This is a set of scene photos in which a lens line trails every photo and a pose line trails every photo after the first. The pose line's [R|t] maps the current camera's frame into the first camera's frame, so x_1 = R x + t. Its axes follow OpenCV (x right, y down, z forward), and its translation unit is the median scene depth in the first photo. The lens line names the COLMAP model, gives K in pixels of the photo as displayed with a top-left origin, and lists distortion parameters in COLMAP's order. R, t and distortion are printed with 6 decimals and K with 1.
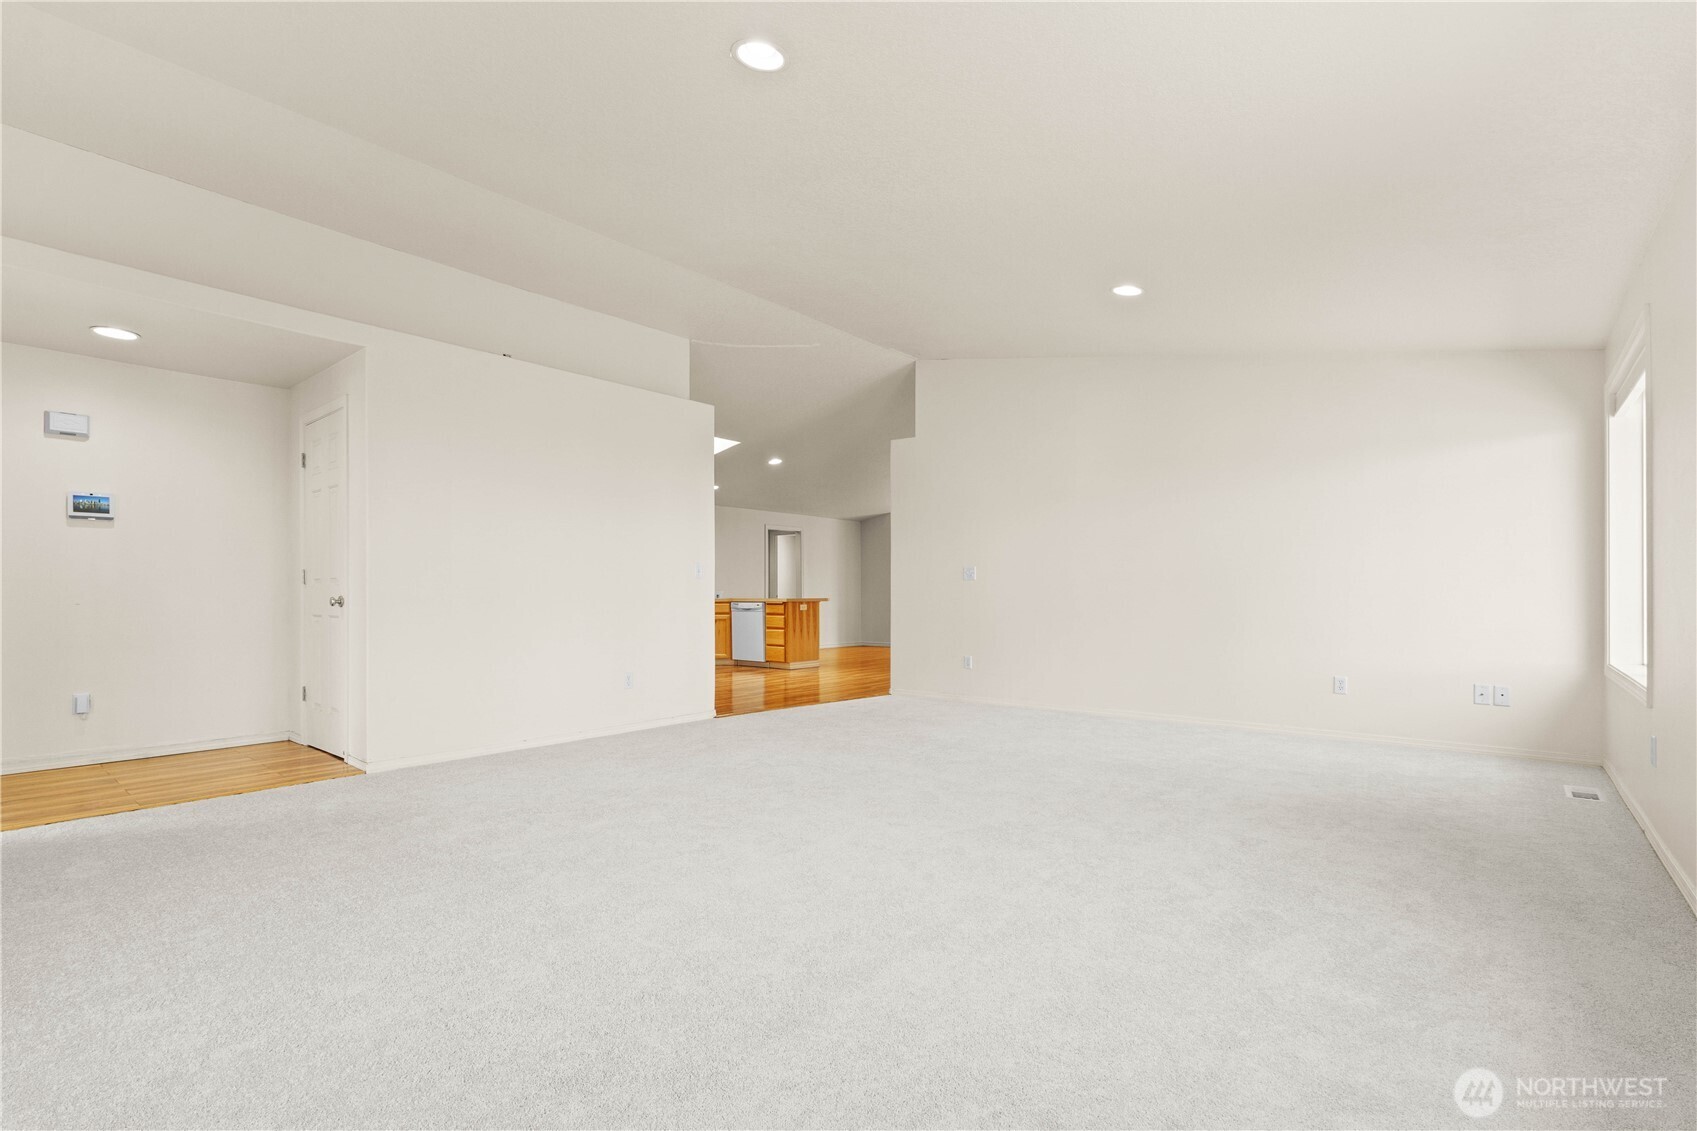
lens RADIAL K [[790.6, 0, 834.3], [0, 790.6, 586.6], [0, 0, 1]] dist [-0.001787, 0.000389]
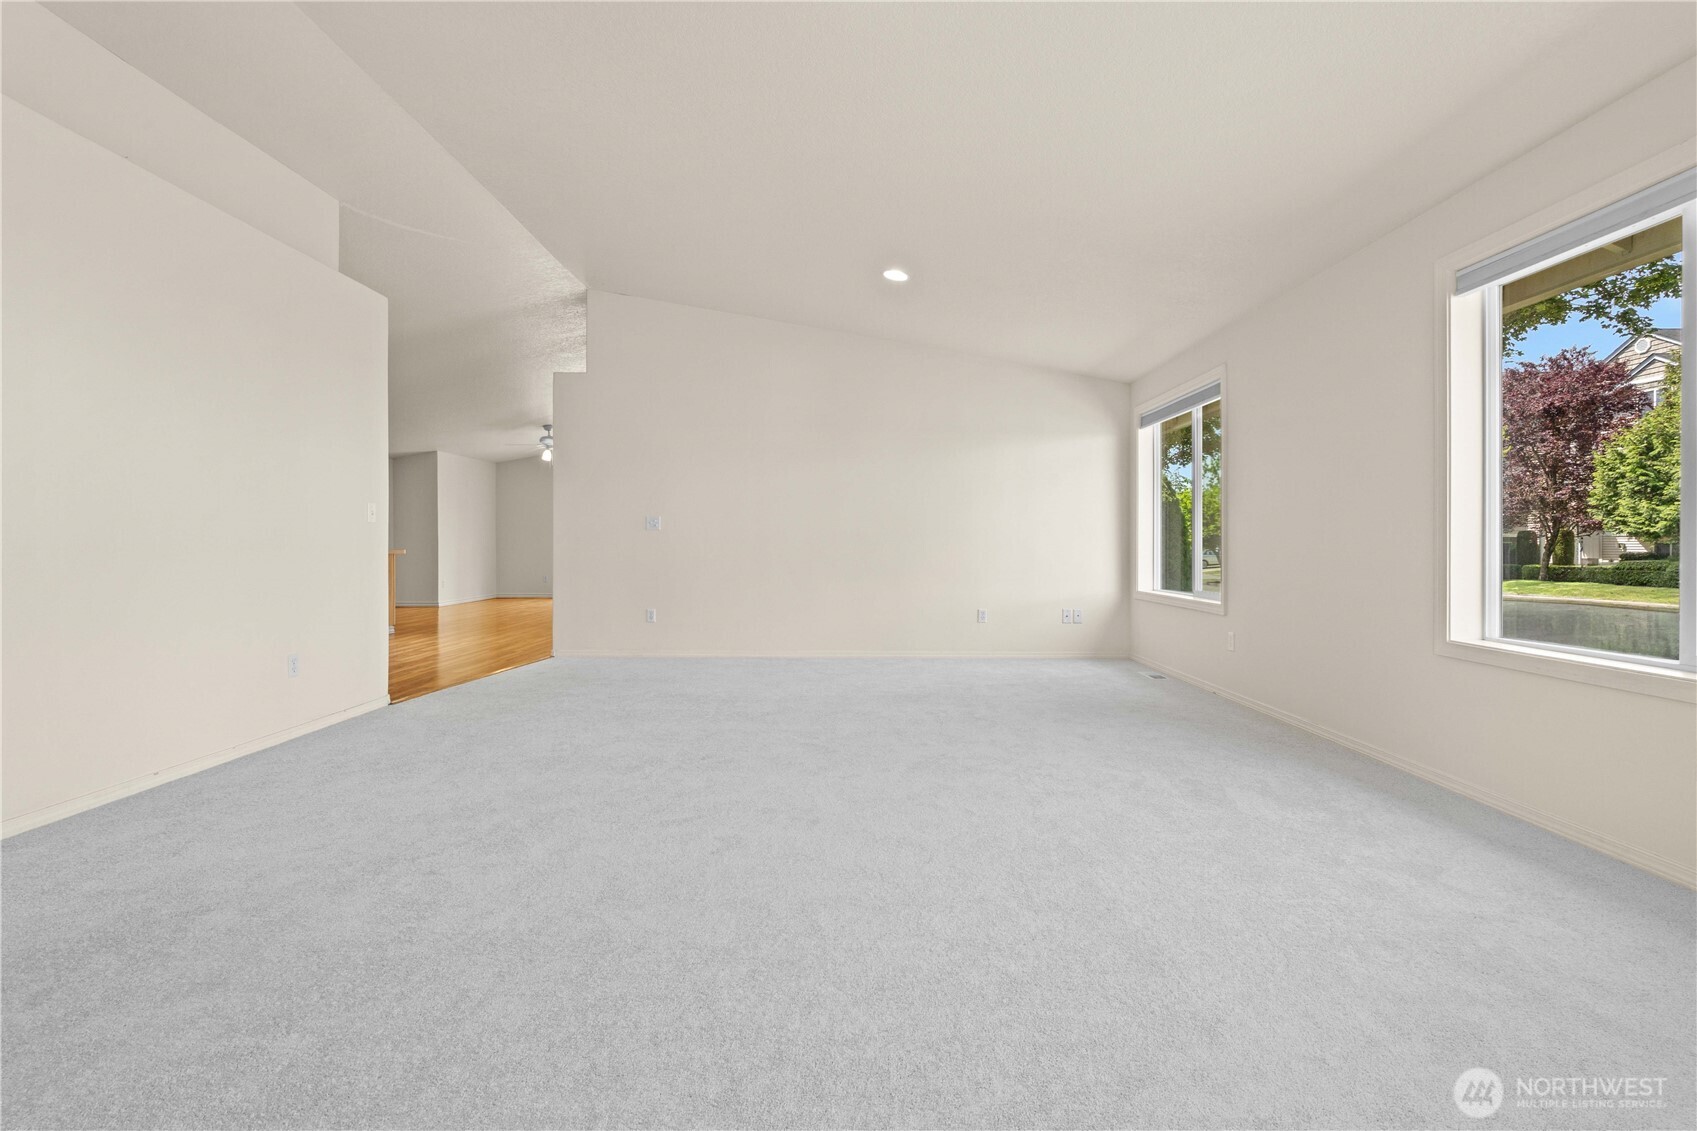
lens RADIAL K [[785.1, 0, 844.2], [0, 785.1, 542.4], [0, 0, 1]] dist [-0.002115, 0.000010]
pose [[0.769972, 0.004362, 0.638062, -0.350154], [-0.007270, 0.999972, 0.001937, 0.004569], [-0.638036, -0.006130, 0.769982, 0.159444]]
